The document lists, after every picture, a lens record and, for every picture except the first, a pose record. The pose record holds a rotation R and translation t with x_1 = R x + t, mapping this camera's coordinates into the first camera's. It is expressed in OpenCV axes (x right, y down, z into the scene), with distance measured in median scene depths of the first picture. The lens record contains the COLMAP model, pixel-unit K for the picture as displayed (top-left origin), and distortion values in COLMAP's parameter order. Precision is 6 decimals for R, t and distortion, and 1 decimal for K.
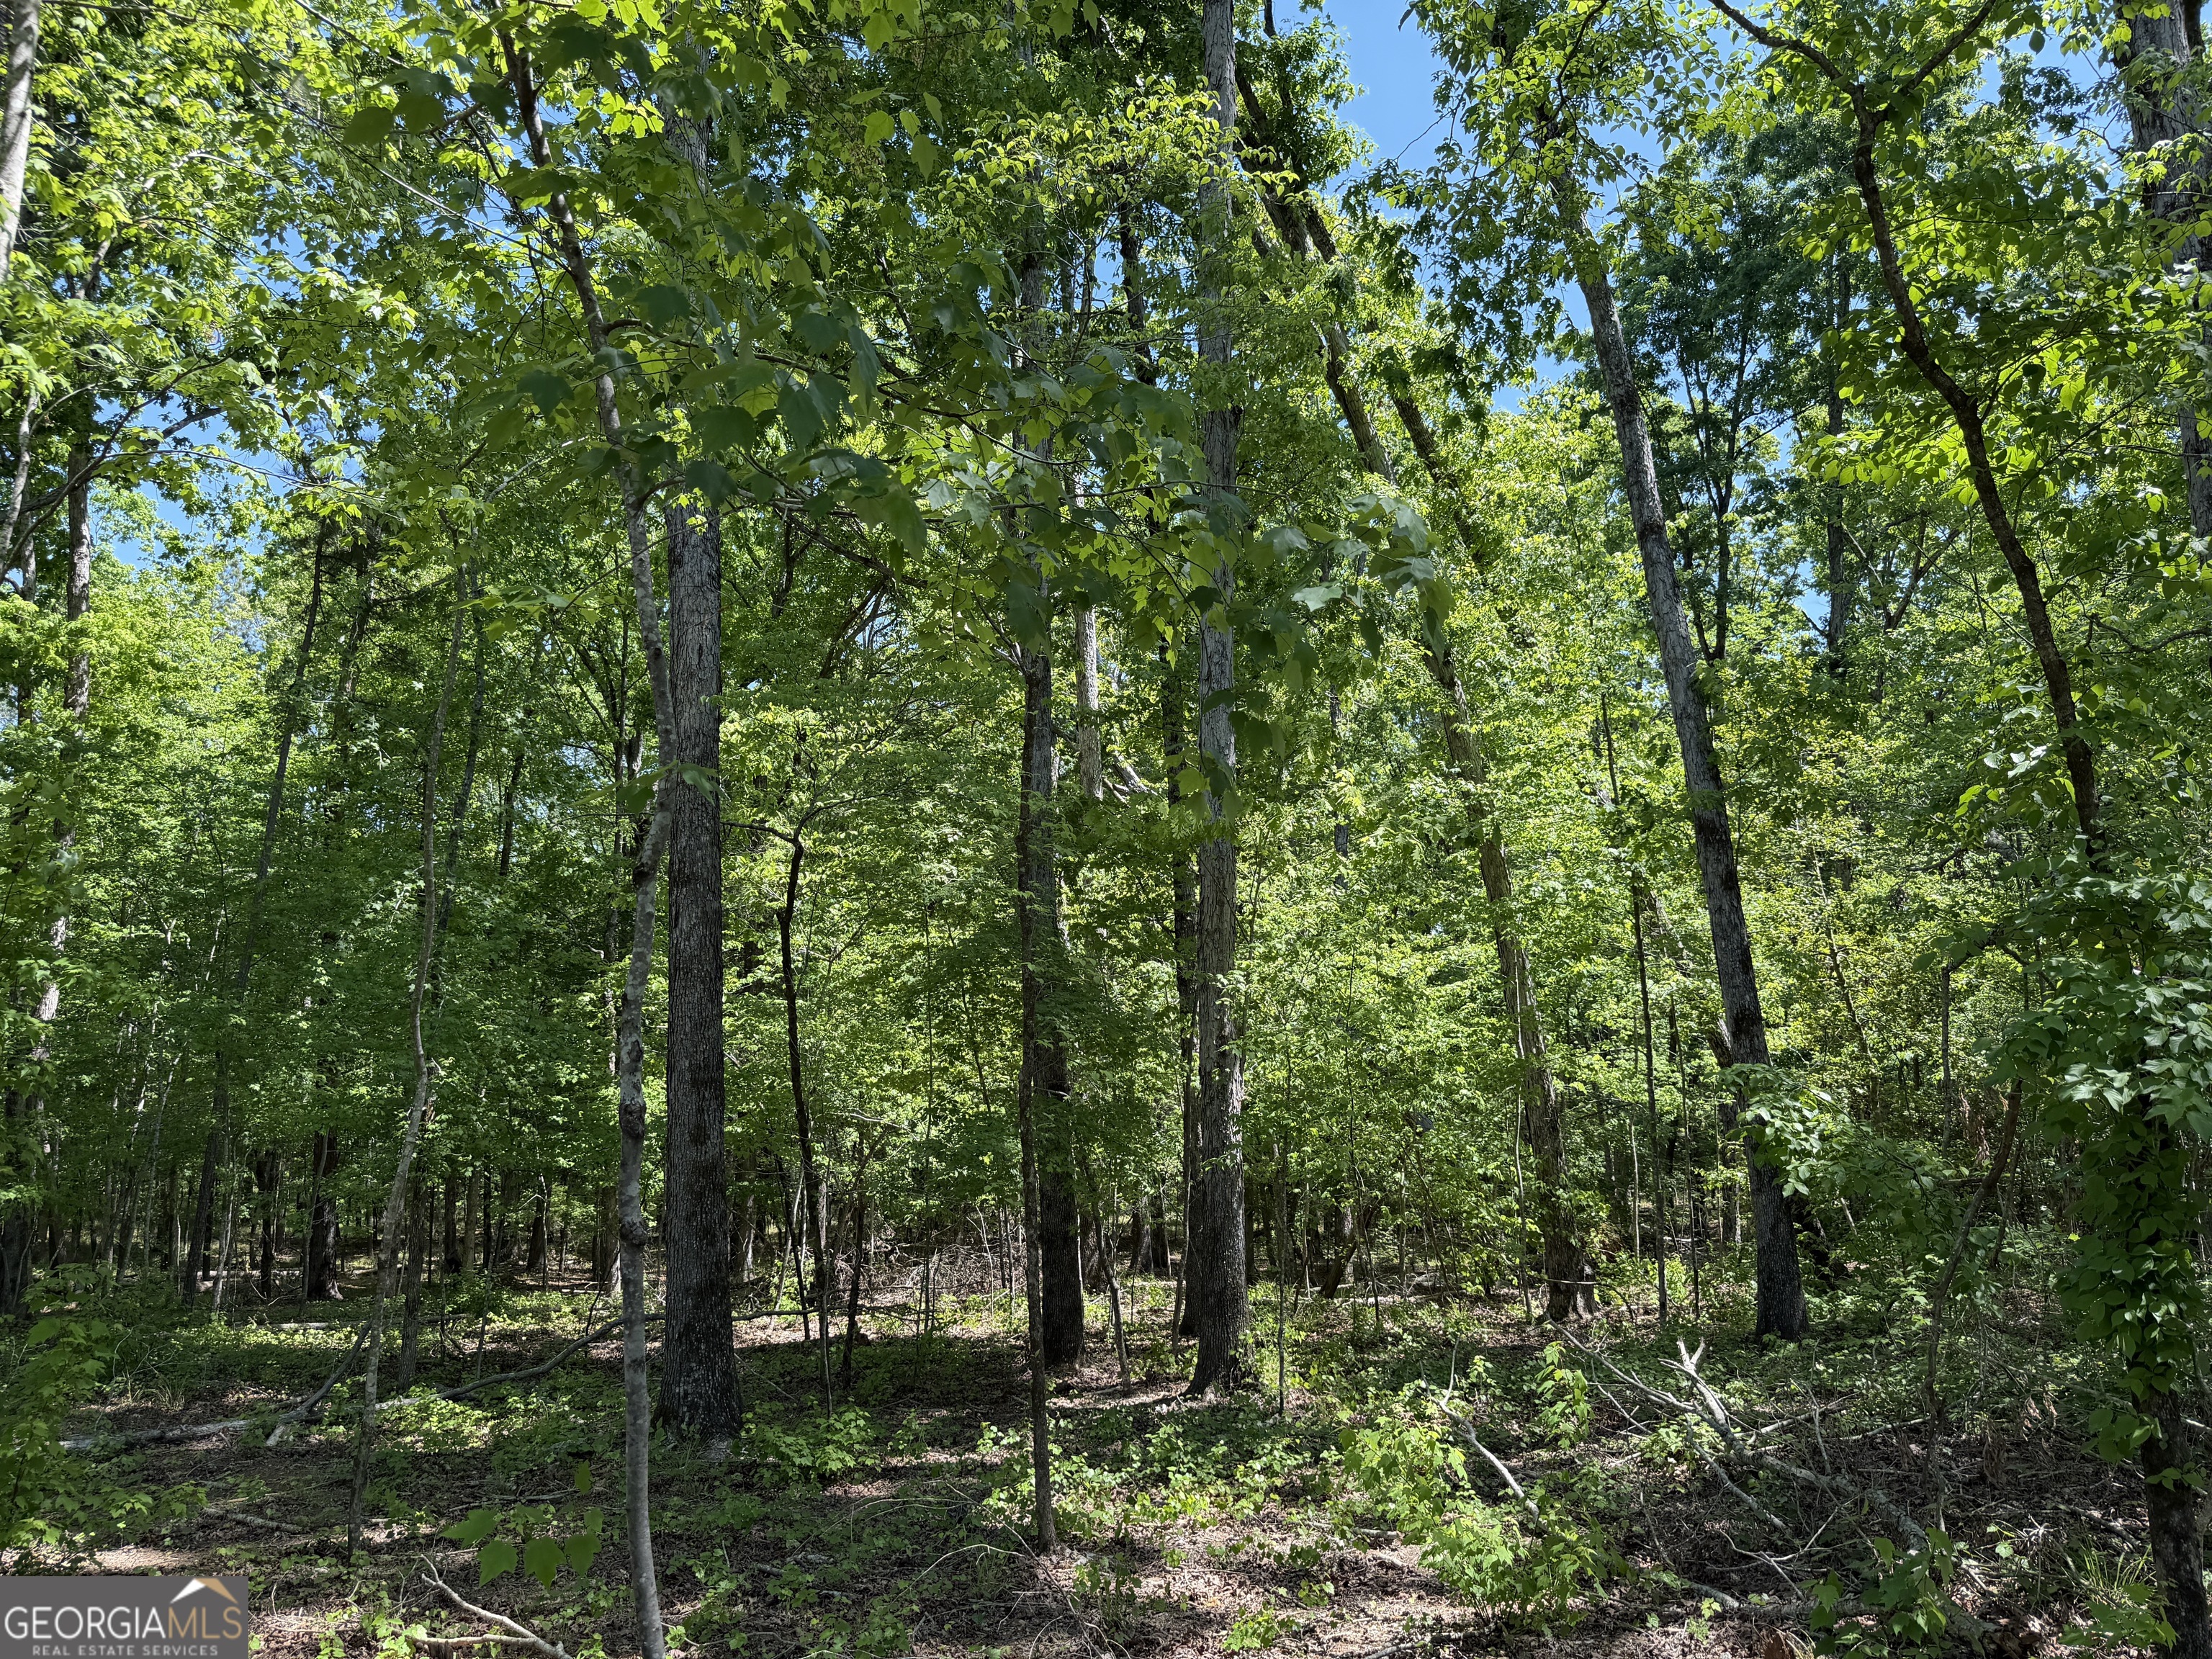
lens RADIAL K [[1560.5, 0, 1095.4], [0, 1560.5, 839.7], [0, 0, 1]] dist [0.064107, -0.082134]
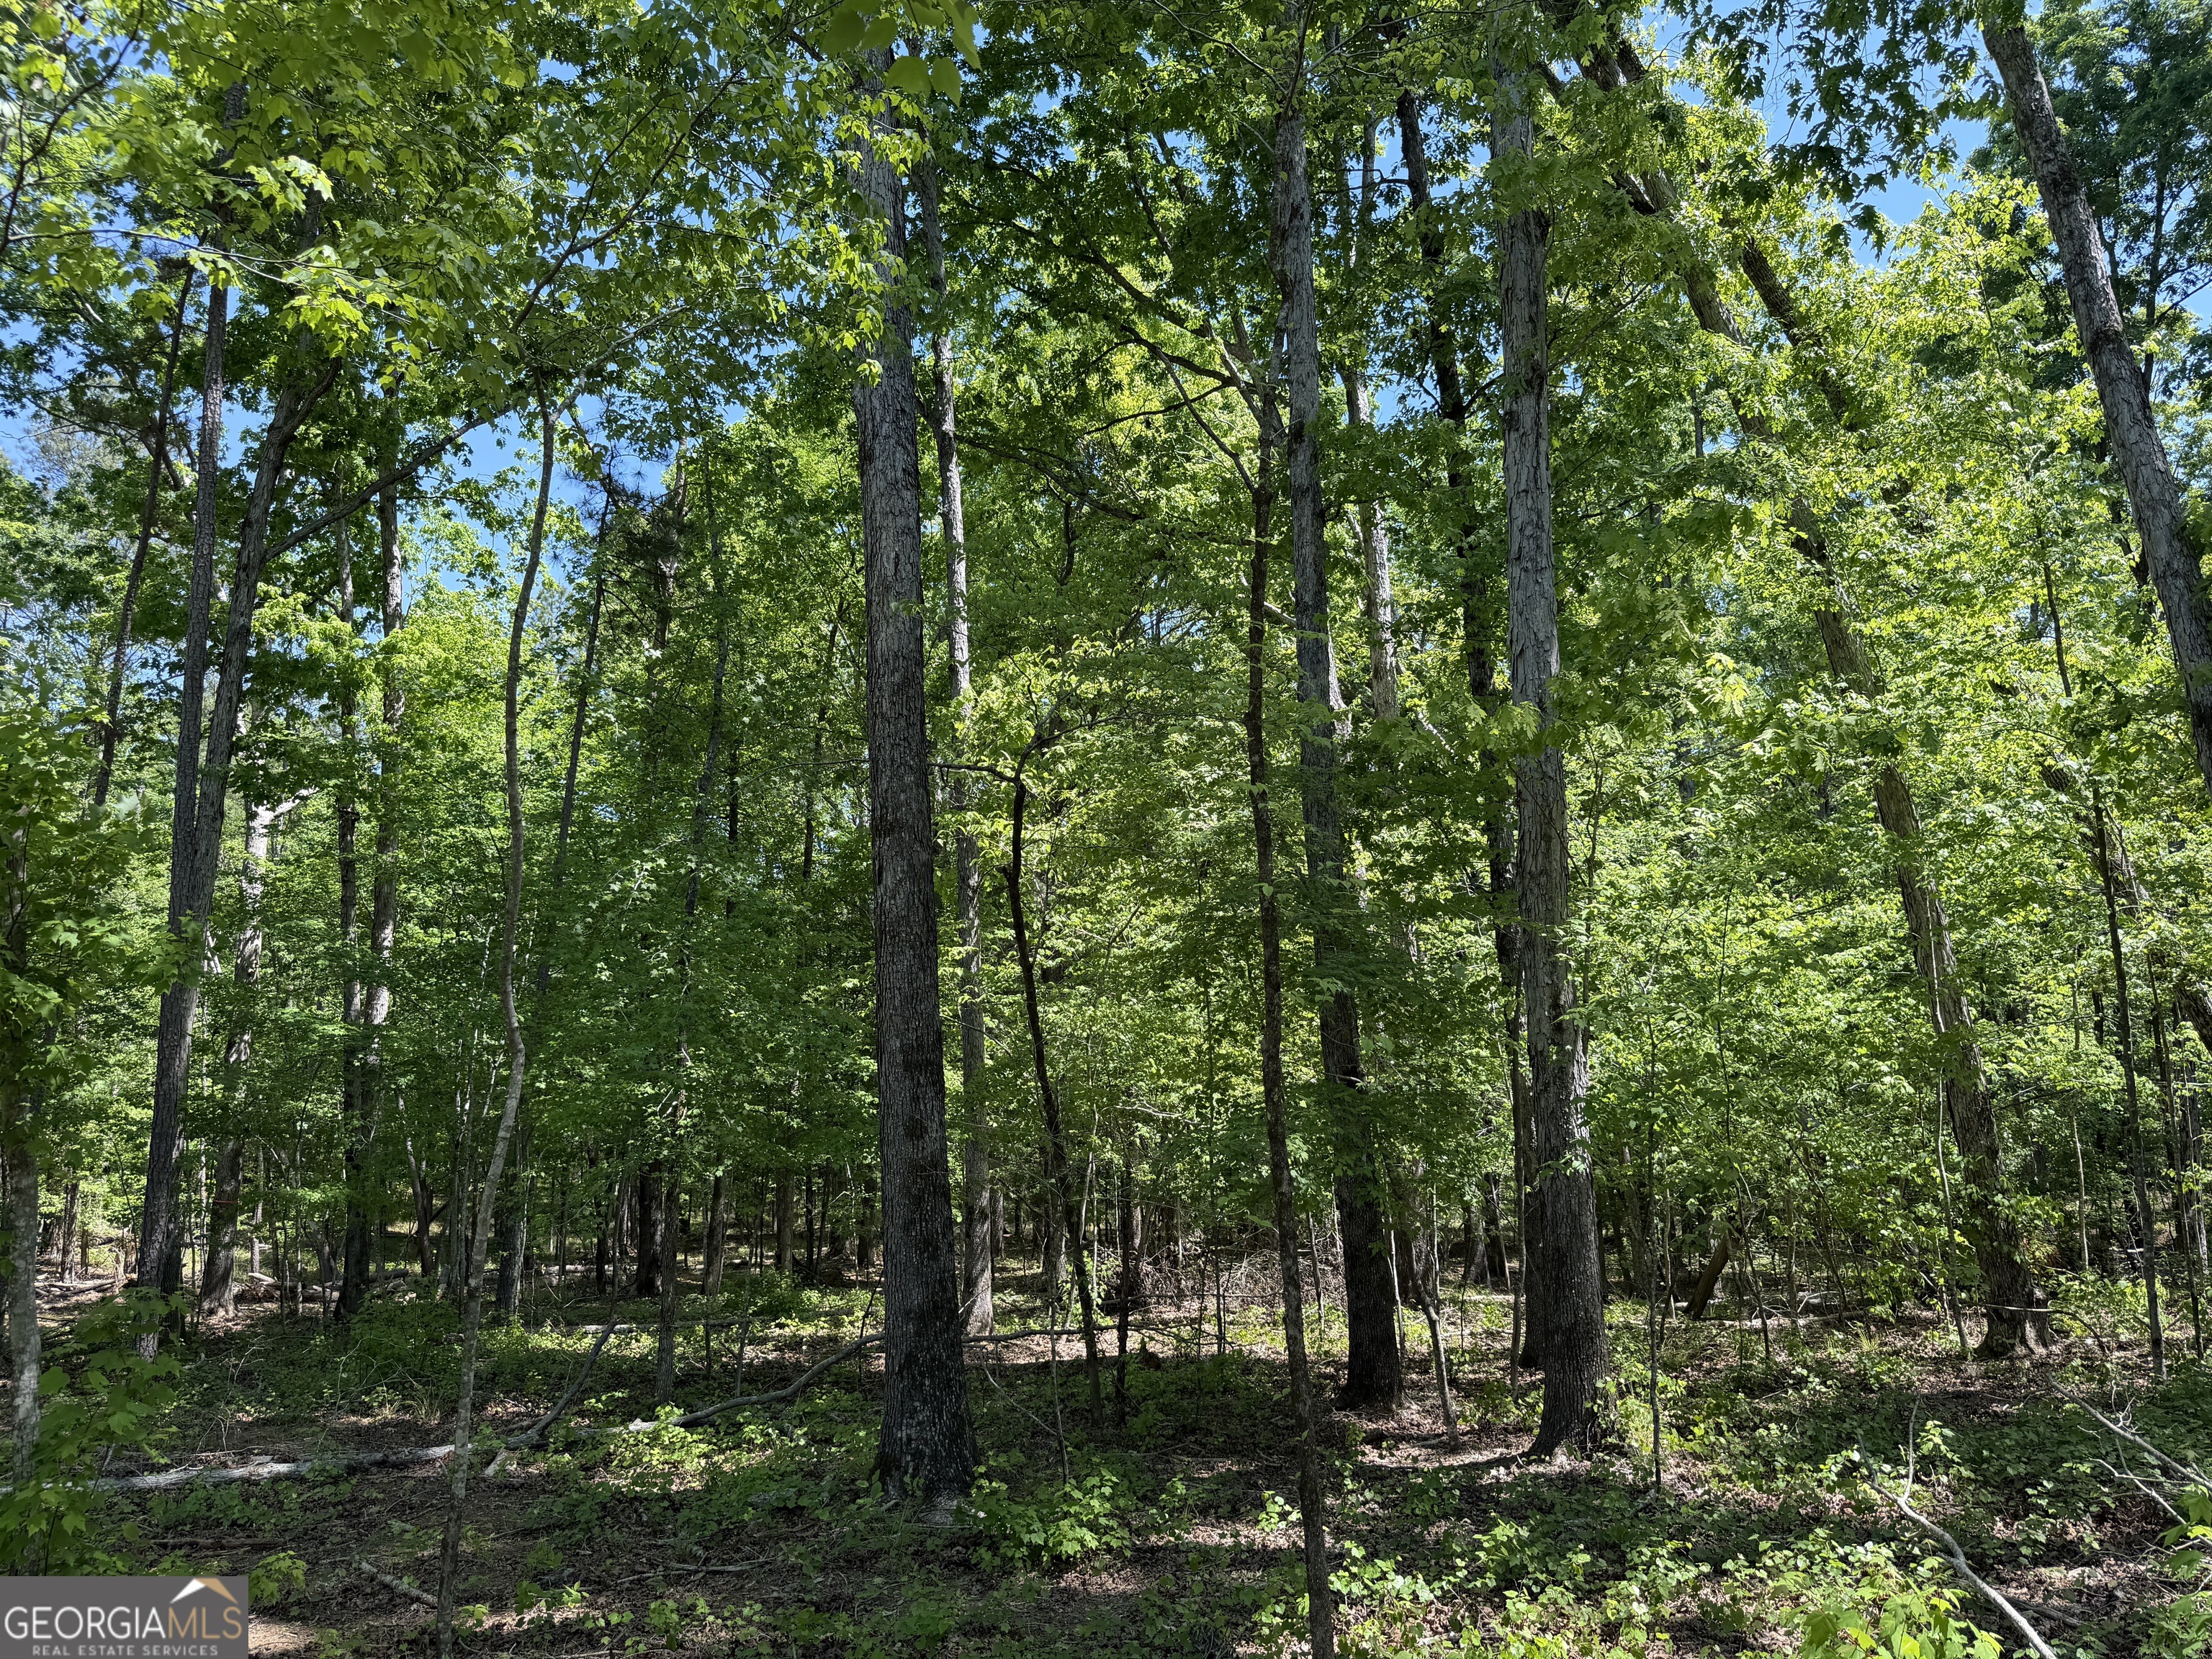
lens RADIAL K [[1560.5, 0, 1095.4], [0, 1560.5, 839.7], [0, 0, 1]] dist [0.064107, -0.082134]
pose [[0.979221, -0.042292, -0.198336, 0.010453], [0.042580, 0.999089, -0.002815, 0.026459], [0.198274, -0.005688, 0.980130, 0.132658]]
